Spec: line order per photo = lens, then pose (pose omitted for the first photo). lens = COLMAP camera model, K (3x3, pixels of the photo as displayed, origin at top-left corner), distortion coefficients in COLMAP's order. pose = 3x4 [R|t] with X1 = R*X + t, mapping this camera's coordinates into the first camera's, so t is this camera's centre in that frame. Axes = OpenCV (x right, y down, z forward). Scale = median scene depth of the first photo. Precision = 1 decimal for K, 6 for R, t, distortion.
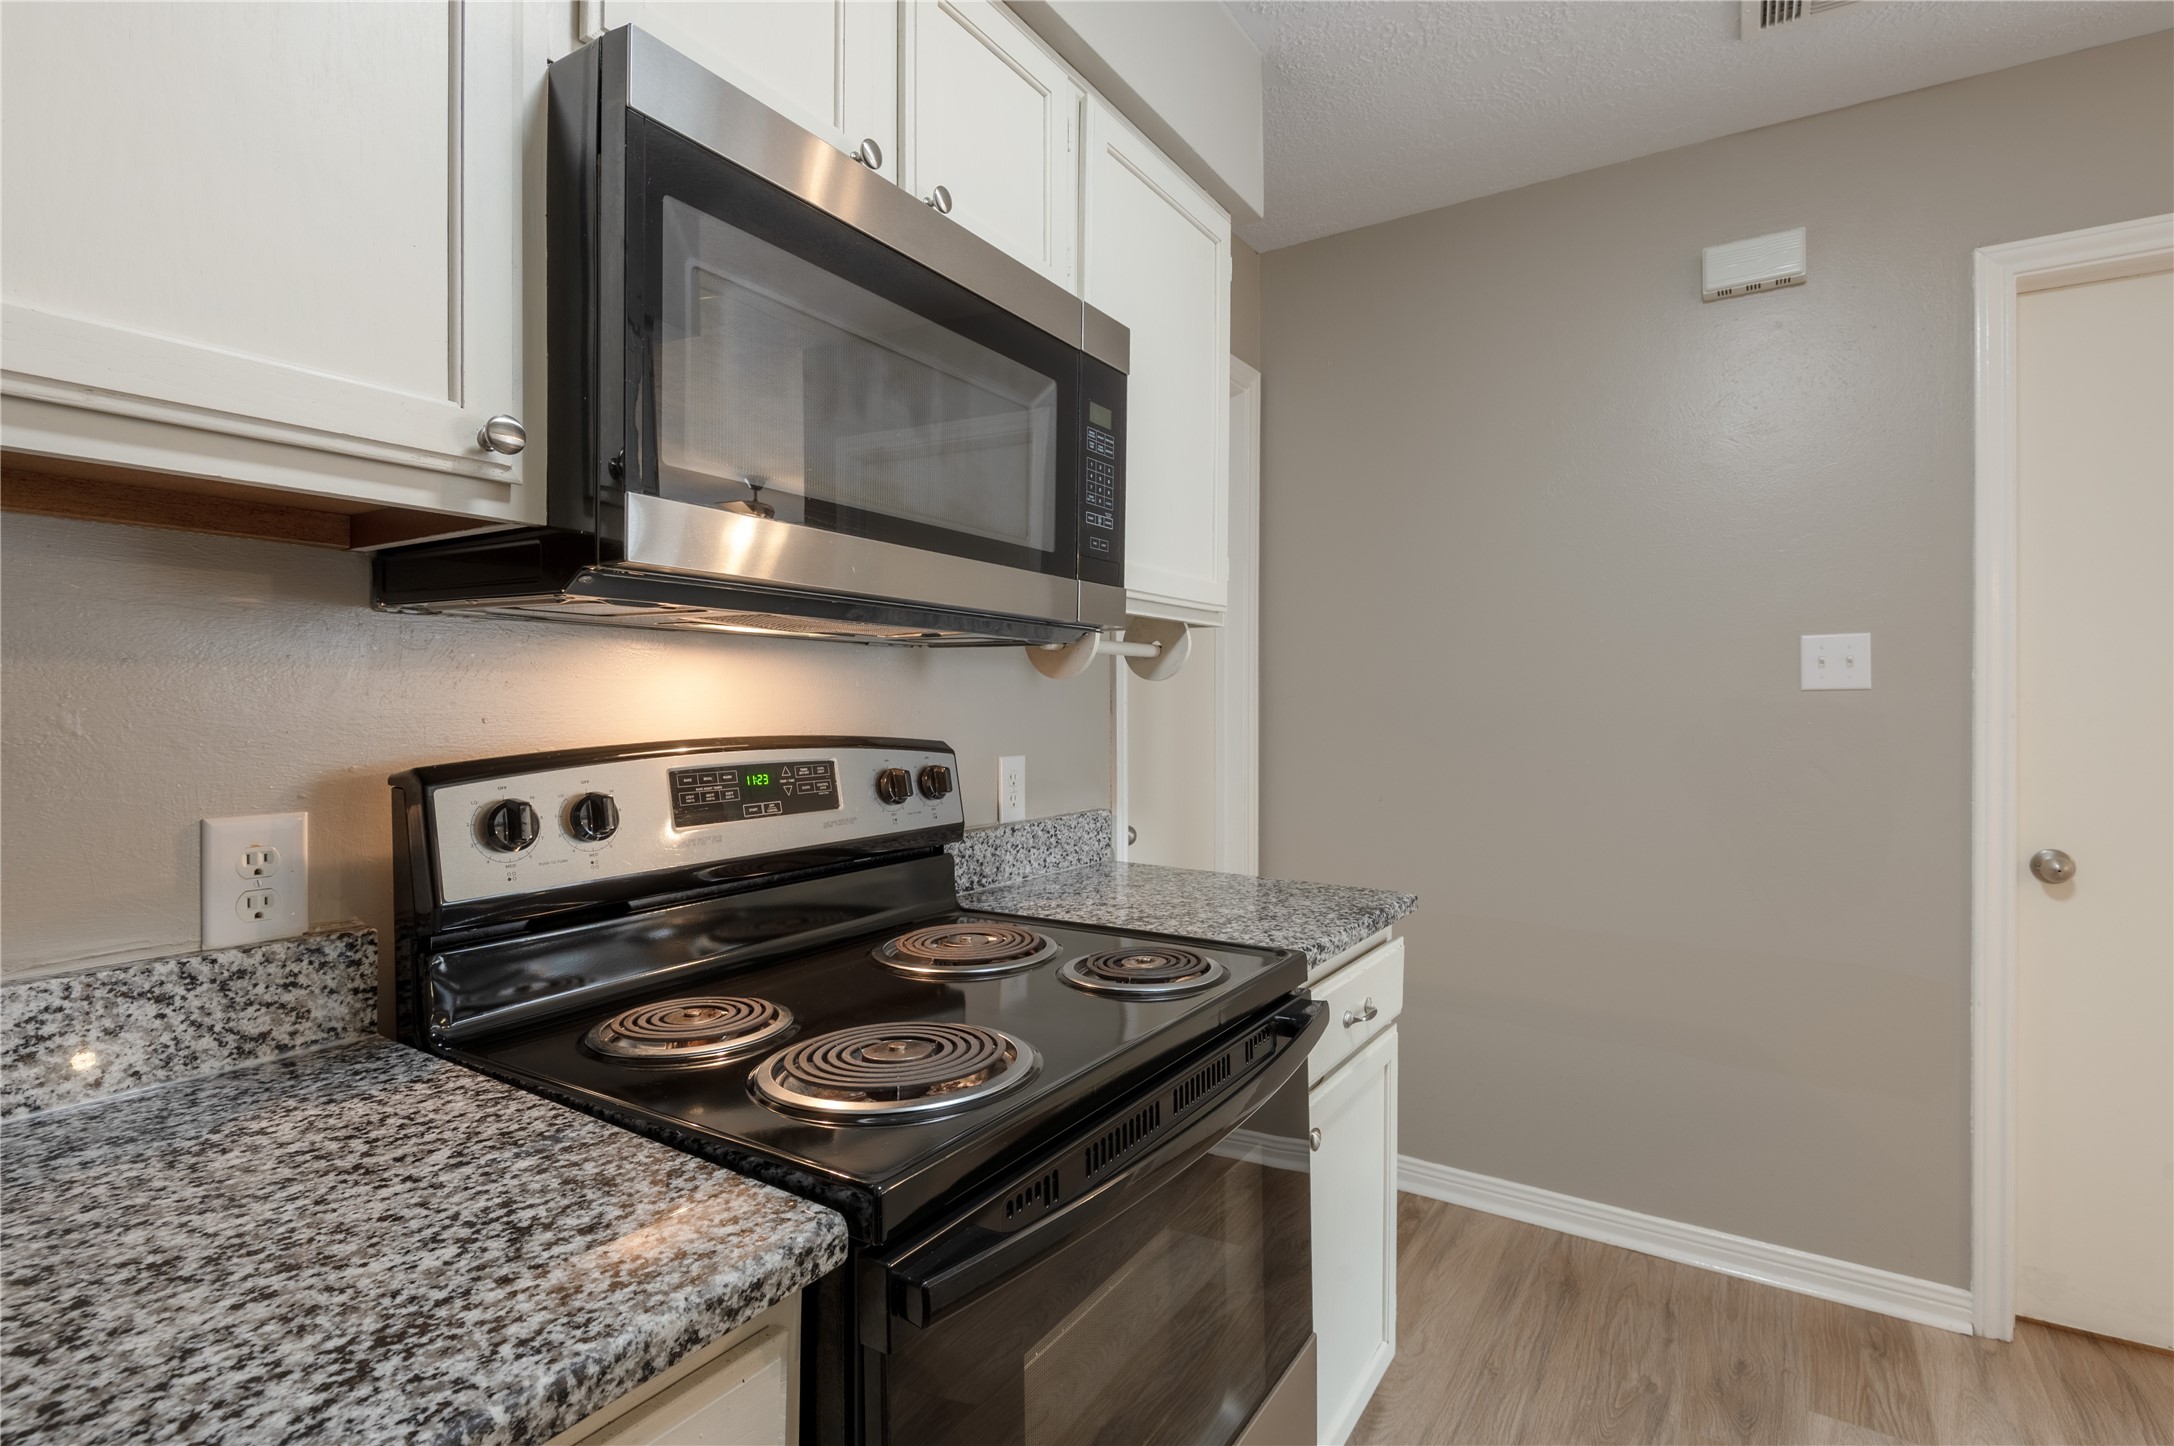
lens RADIAL K [[1021.0, 0, 1099.3], [0, 1021.0, 734.1], [0, 0, 1]] dist [0.044493, -0.030683]
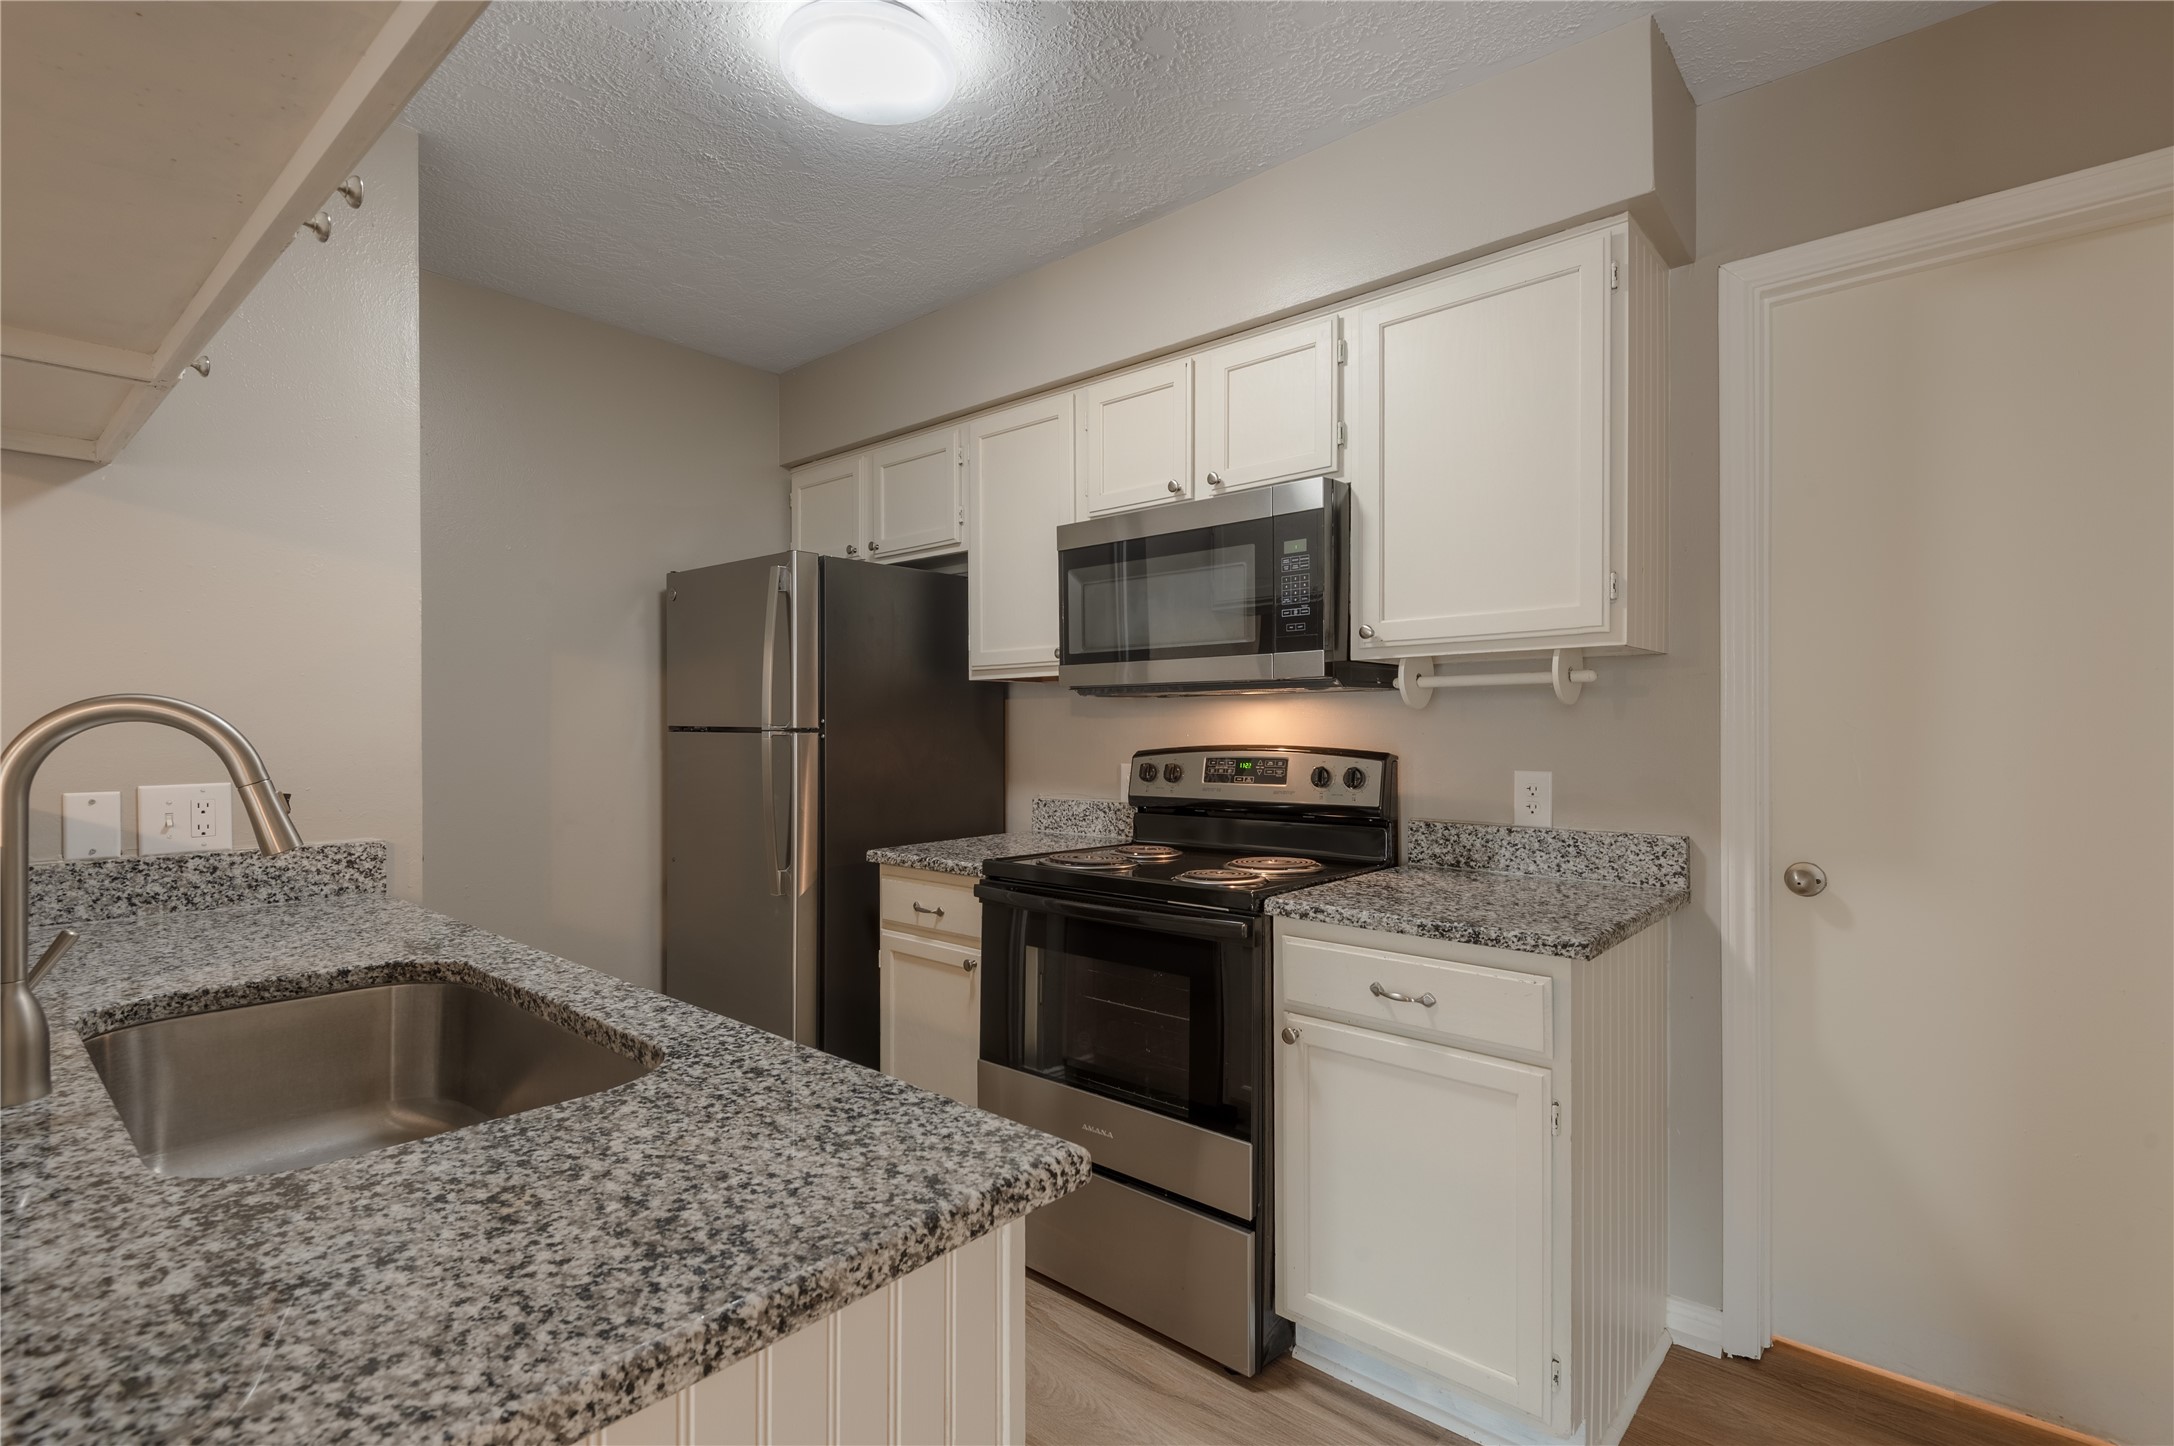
lens RADIAL K [[1021.0, 0, 1099.3], [0, 1021.0, 734.1], [0, 0, 1]] dist [0.044493, -0.030683]
pose [[-0.152285, -0.000304, -0.988337, 1.752813], [-0.024901, 0.999684, 0.003529, -0.018332], [0.988023, 0.025148, -0.152244, 1.022558]]
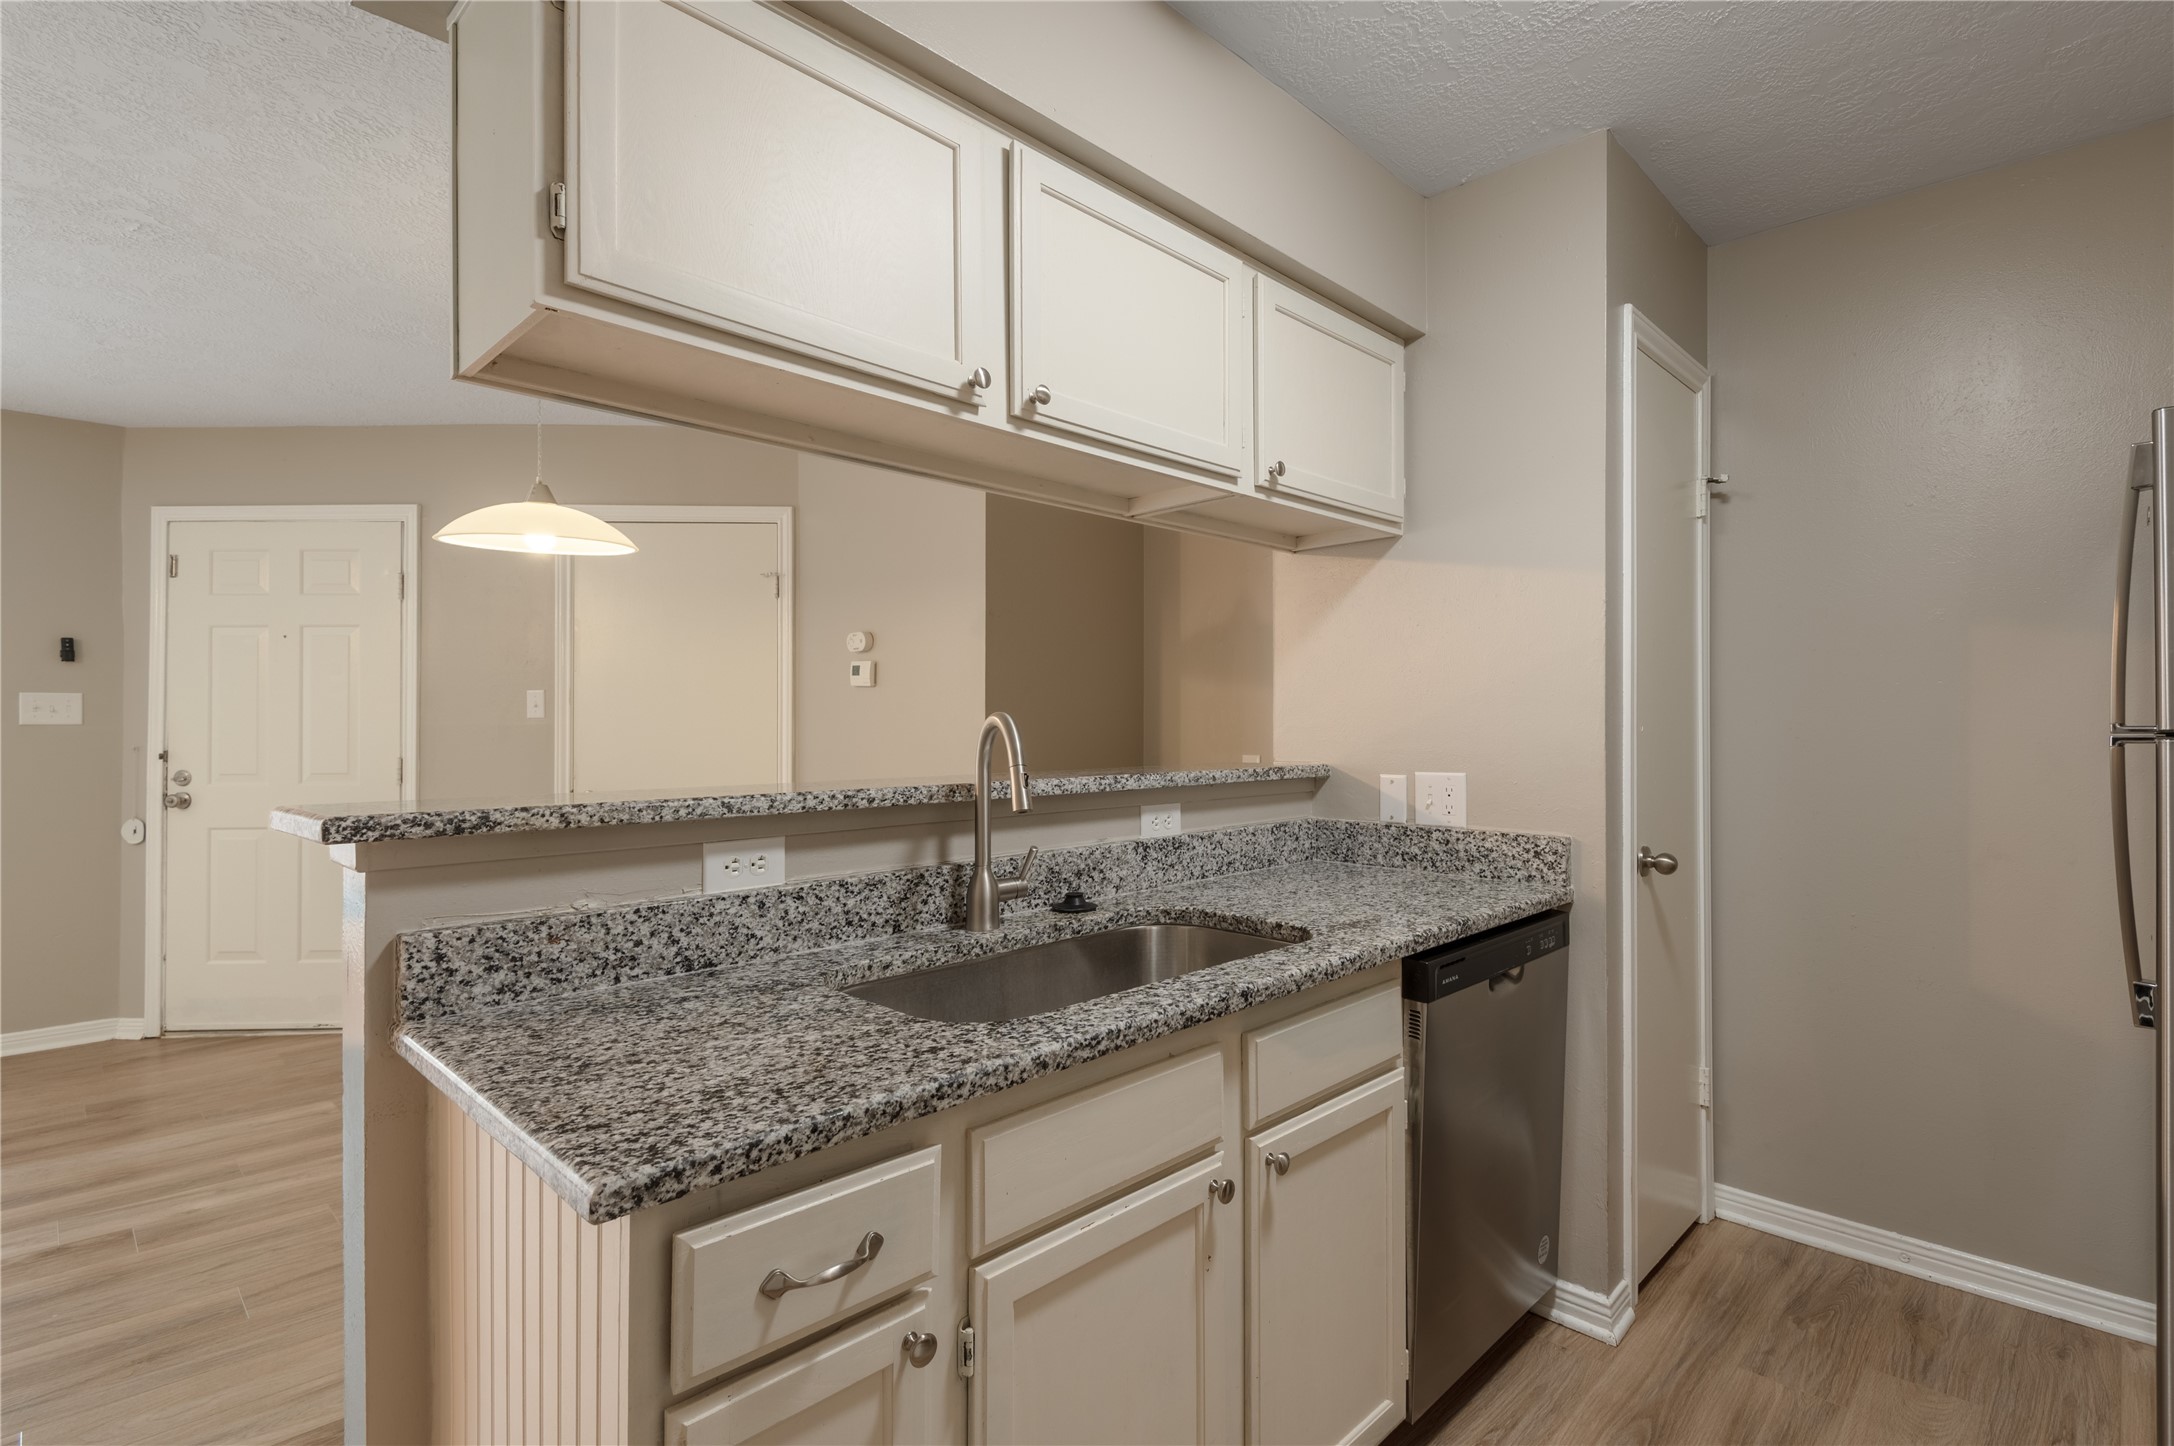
lens RADIAL K [[1037.1, 0, 1144.2], [0, 1037.1, 717.7], [0, 0, 1]] dist [0.045843, -0.032010]
pose [[-0.981181, -0.001911, 0.193079, 0.641575], [0.001723, 0.999825, 0.018653, -0.045902], [-0.193081, 0.018635, -0.981006, 1.480266]]
